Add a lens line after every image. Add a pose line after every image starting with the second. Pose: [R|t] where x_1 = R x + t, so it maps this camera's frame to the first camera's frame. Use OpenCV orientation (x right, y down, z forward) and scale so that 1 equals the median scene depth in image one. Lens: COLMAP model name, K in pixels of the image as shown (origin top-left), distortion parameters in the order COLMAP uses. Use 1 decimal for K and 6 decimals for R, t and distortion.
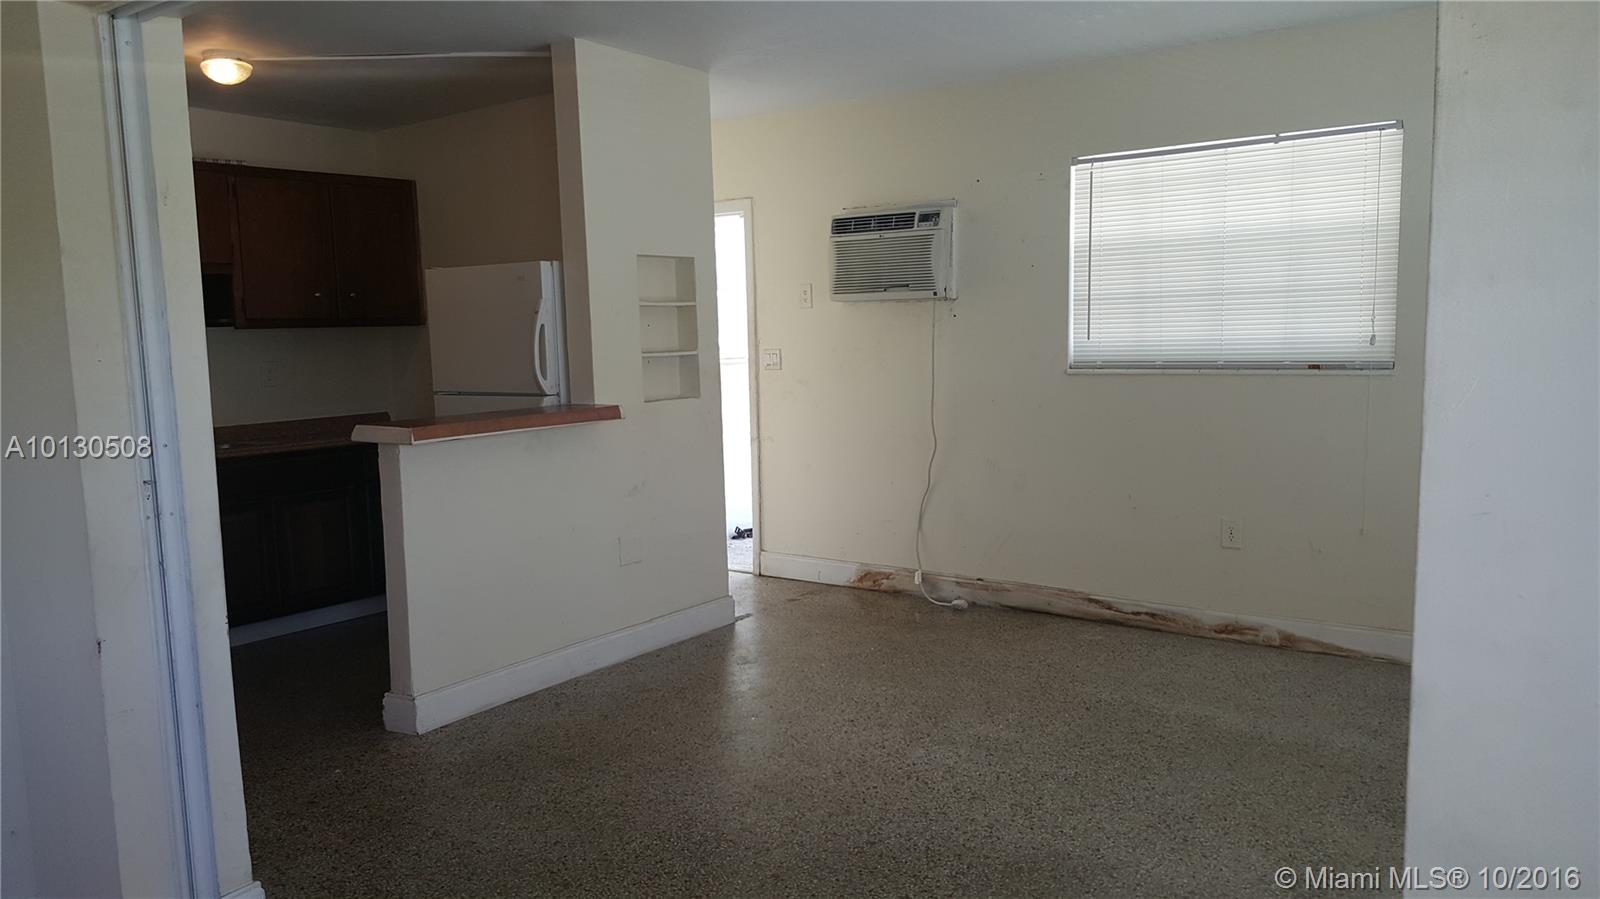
lens RADIAL K [[1153.8, 0, 800.0], [0, 1153.8, 449.5], [0, 0, 1]] dist [0.008412, 0.000976]
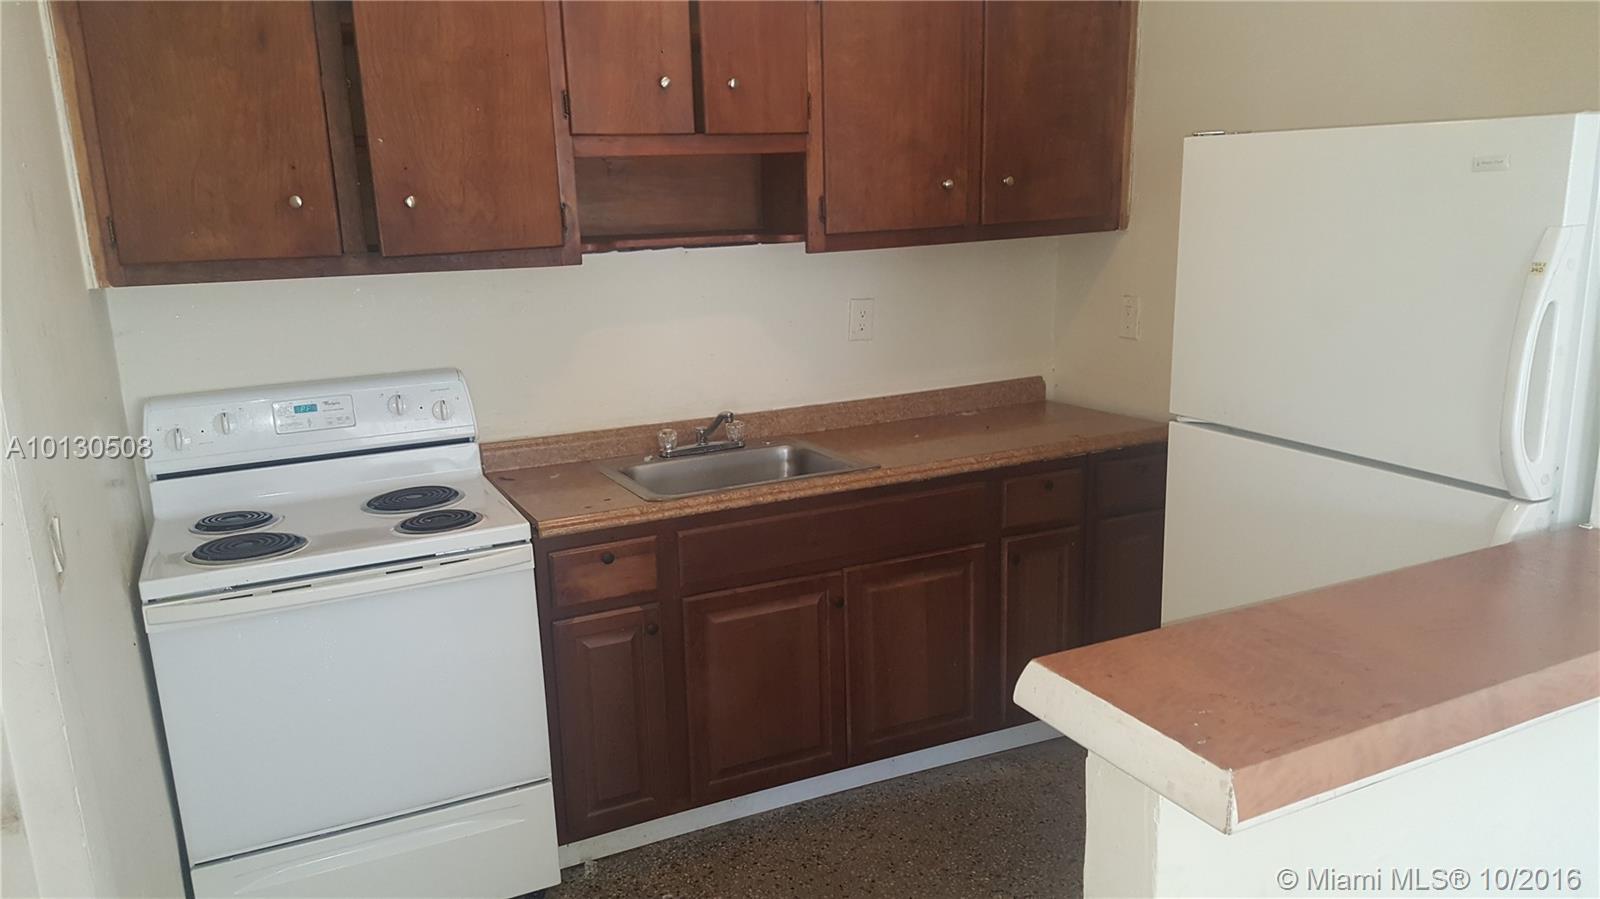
lens RADIAL K [[1153.8, 0, 800.0], [0, 1153.8, 449.5], [0, 0, 1]] dist [0.008412, 0.000976]
pose [[0.869552, 0.112303, -0.480902, -0.226765], [-0.049596, 0.988735, 0.141217, -0.094626], [0.491344, -0.098945, 0.865327, 0.541613]]
